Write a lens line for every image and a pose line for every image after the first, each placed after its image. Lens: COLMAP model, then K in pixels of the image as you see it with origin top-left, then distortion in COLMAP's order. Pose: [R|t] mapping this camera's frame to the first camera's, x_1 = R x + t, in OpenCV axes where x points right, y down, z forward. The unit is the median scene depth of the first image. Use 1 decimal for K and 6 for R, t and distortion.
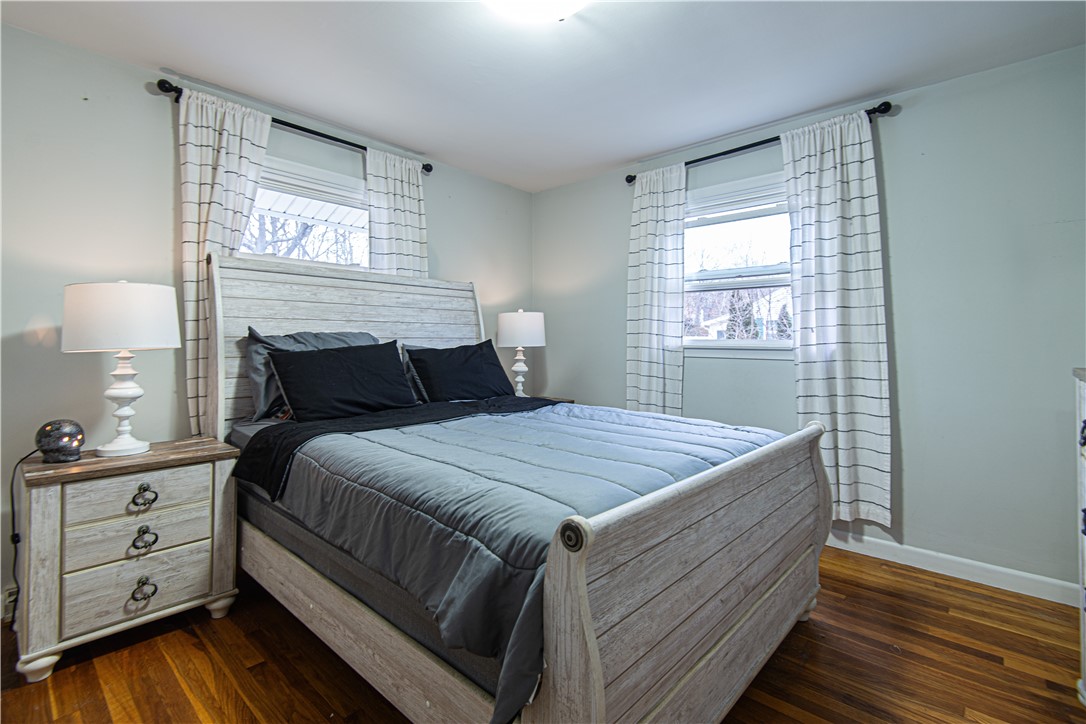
lens RADIAL K [[507.1, 0, 535.1], [0, 507.1, 349.0], [0, 0, 1]] dist [0.030083, -0.019777]
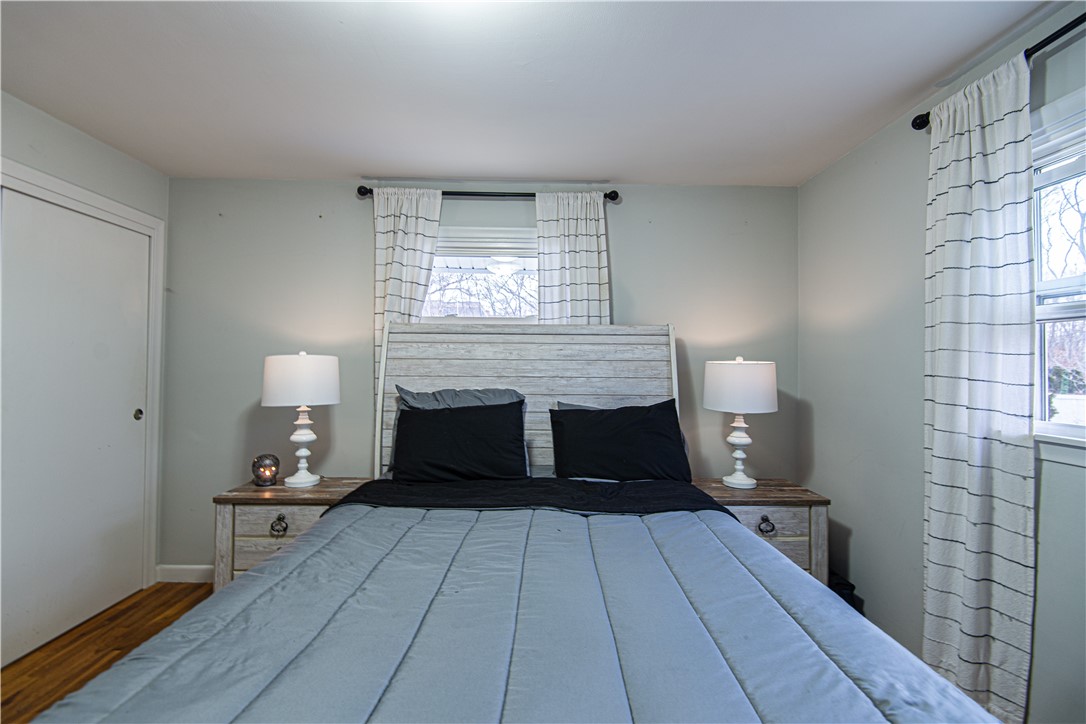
lens RADIAL K [[498.0, 0, 536.3], [0, 498.0, 359.9], [0, 0, 1]] dist [0.029826, -0.019025]
pose [[0.676195, -0.004675, -0.736707, 0.370671], [-0.018953, 0.999539, -0.023739, -0.064584], [0.736478, 0.030015, 0.675795, 0.395683]]
